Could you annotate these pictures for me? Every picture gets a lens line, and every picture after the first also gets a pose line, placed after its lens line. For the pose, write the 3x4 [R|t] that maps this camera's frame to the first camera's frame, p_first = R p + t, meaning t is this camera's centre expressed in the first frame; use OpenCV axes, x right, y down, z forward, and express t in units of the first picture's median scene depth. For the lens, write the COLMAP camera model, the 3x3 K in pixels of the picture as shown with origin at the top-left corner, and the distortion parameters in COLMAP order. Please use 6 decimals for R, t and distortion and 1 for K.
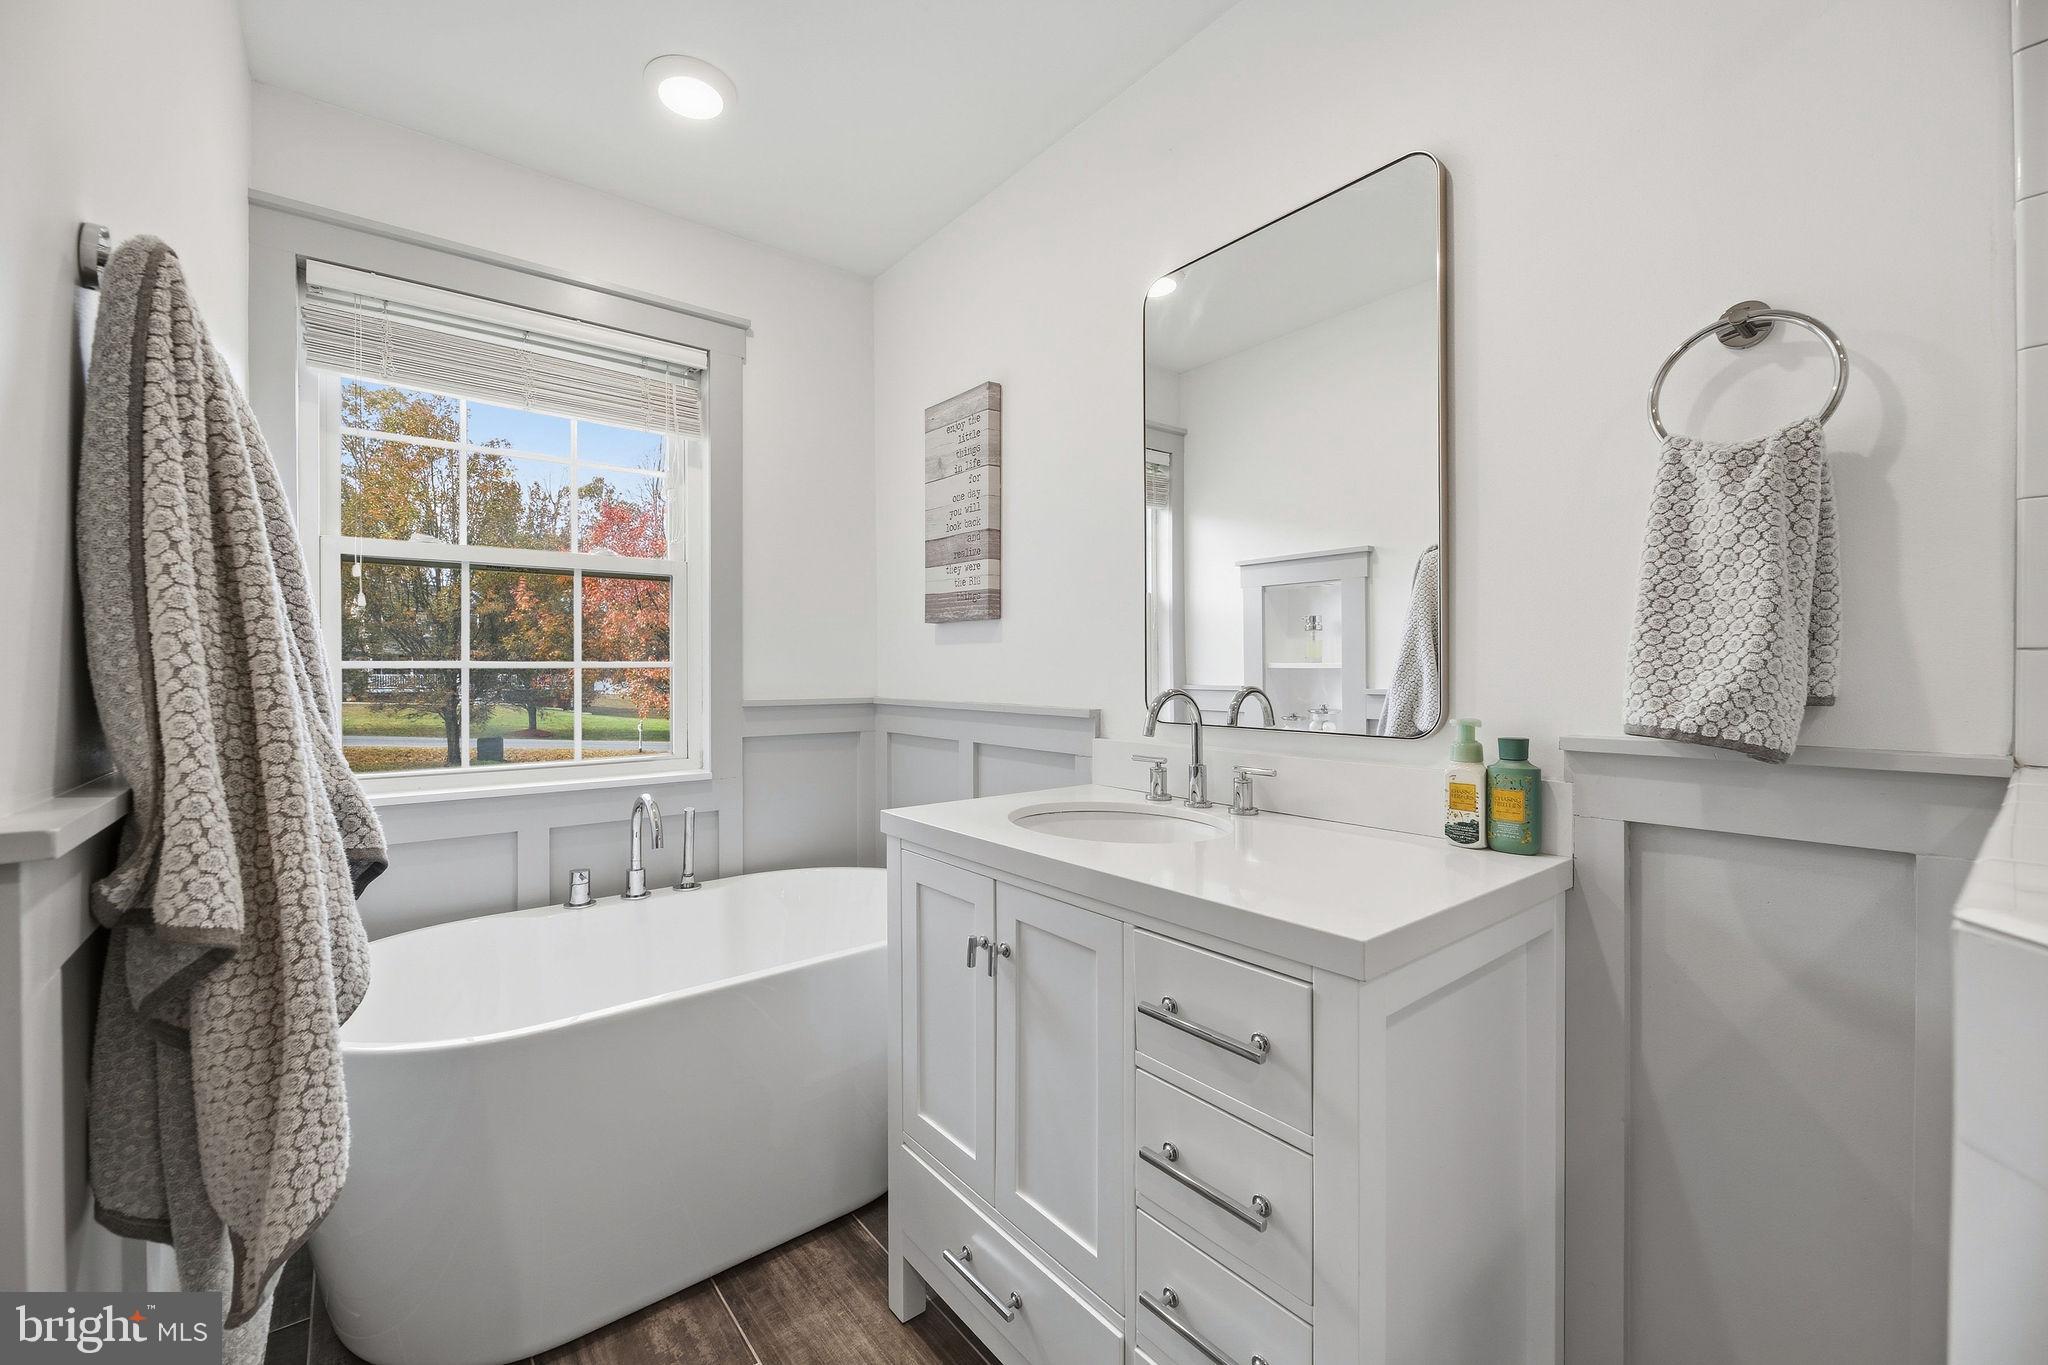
lens RADIAL K [[835.8, 0, 1024.2], [0, 835.8, 678.8], [0, 0, 1]] dist [-0.001116, -0.001698]
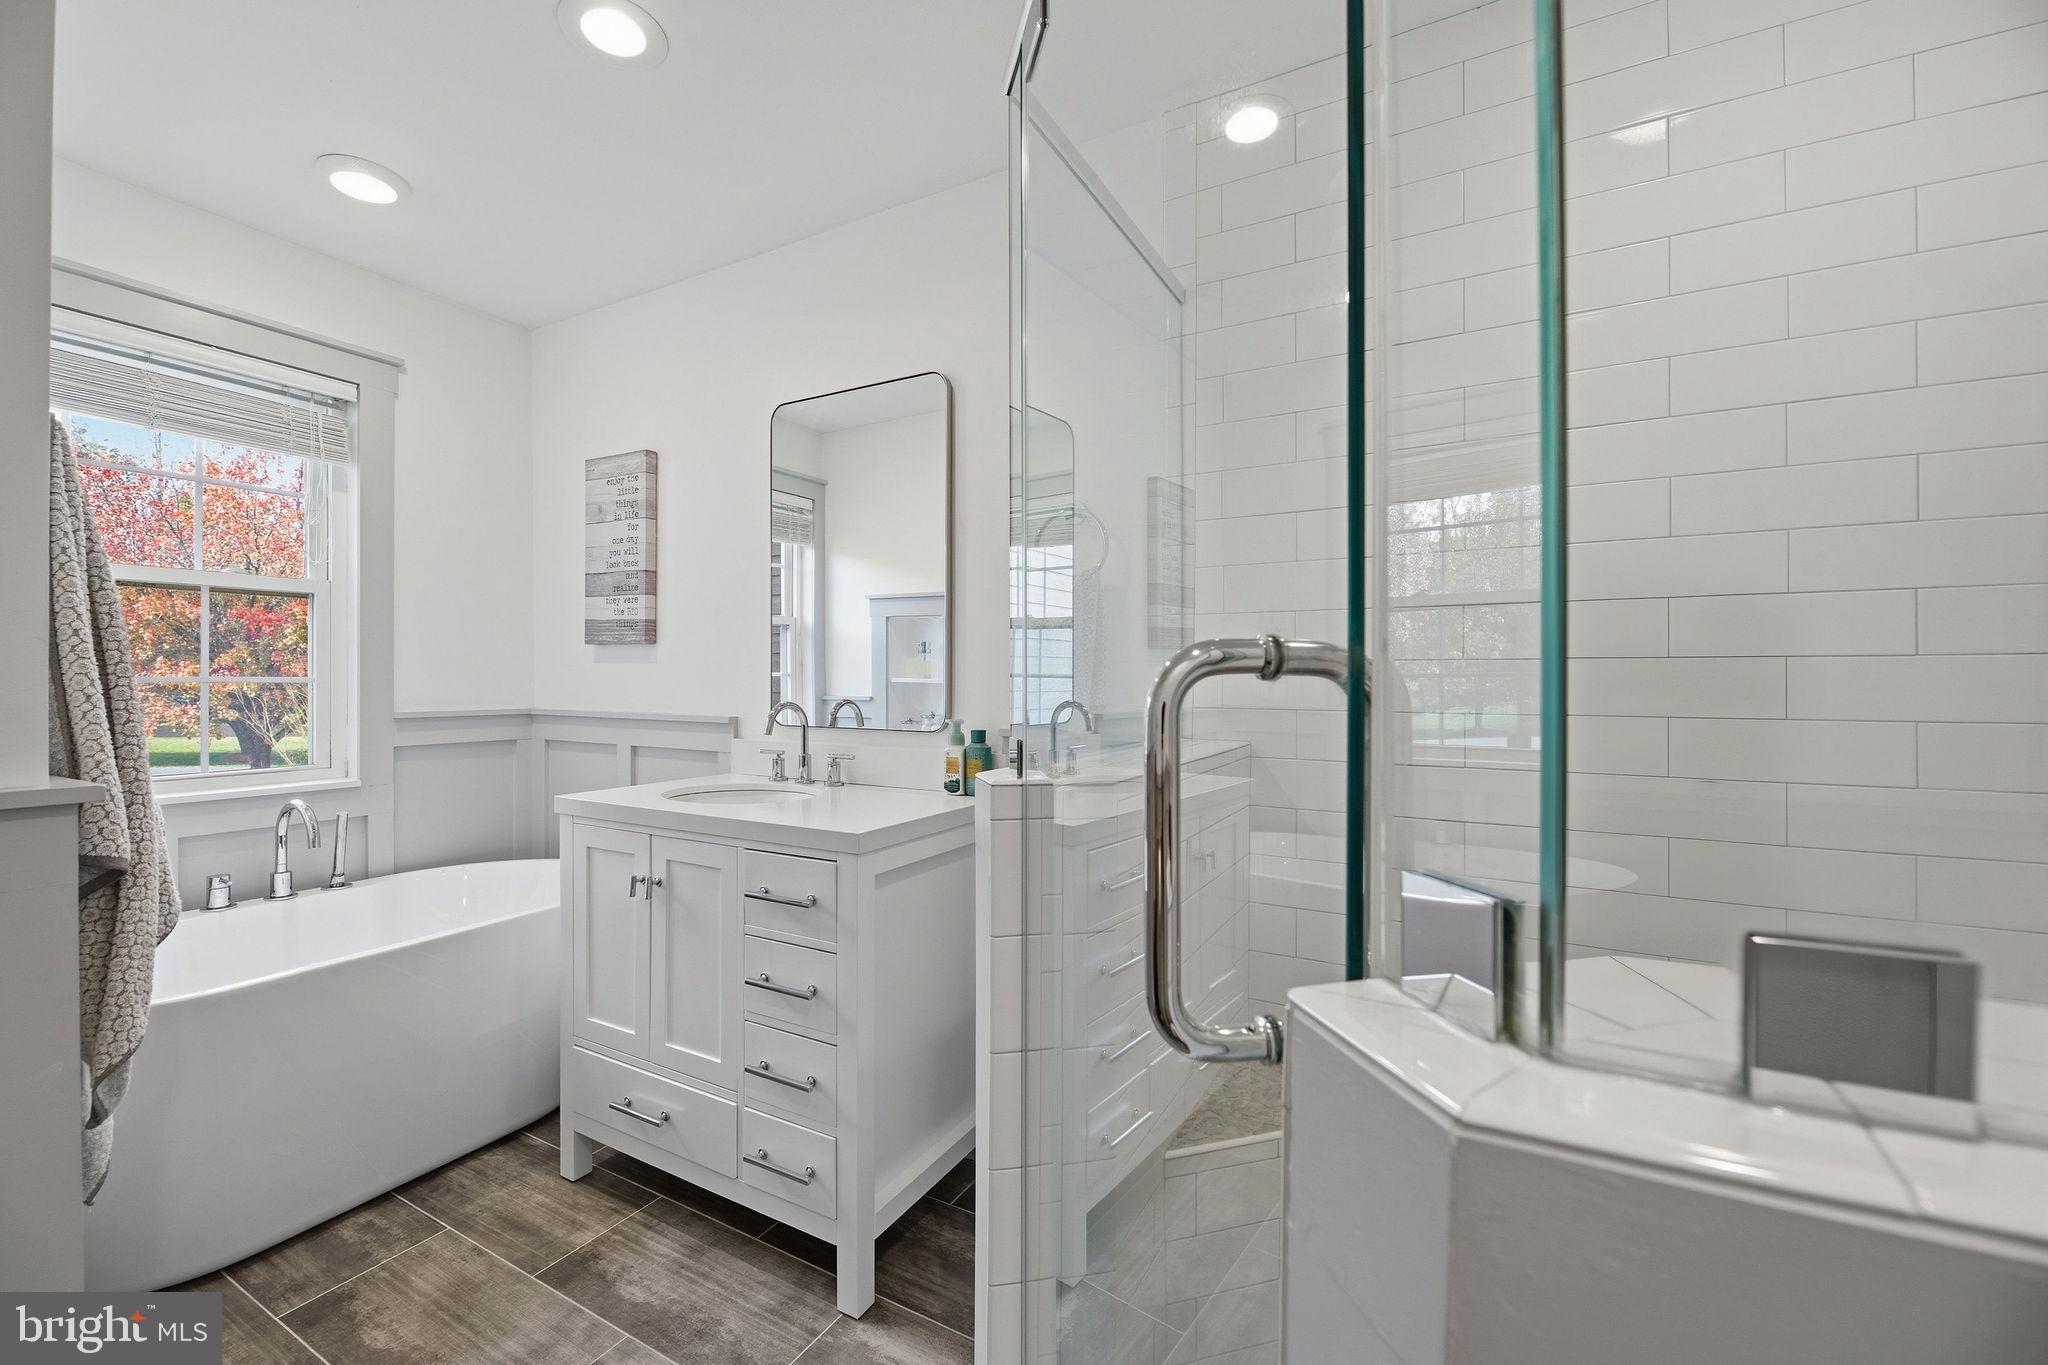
lens RADIAL K [[835.8, 0, 1021.6], [0, 835.8, 684.2], [0, 0, 1]] dist [-0.001116, -0.001698]
pose [[0.927206, 0.003308, 0.374536, 0.010687], [-0.002150, 0.999992, -0.003511, -0.009745], [-0.374545, 0.002450, 0.927206, -0.347415]]
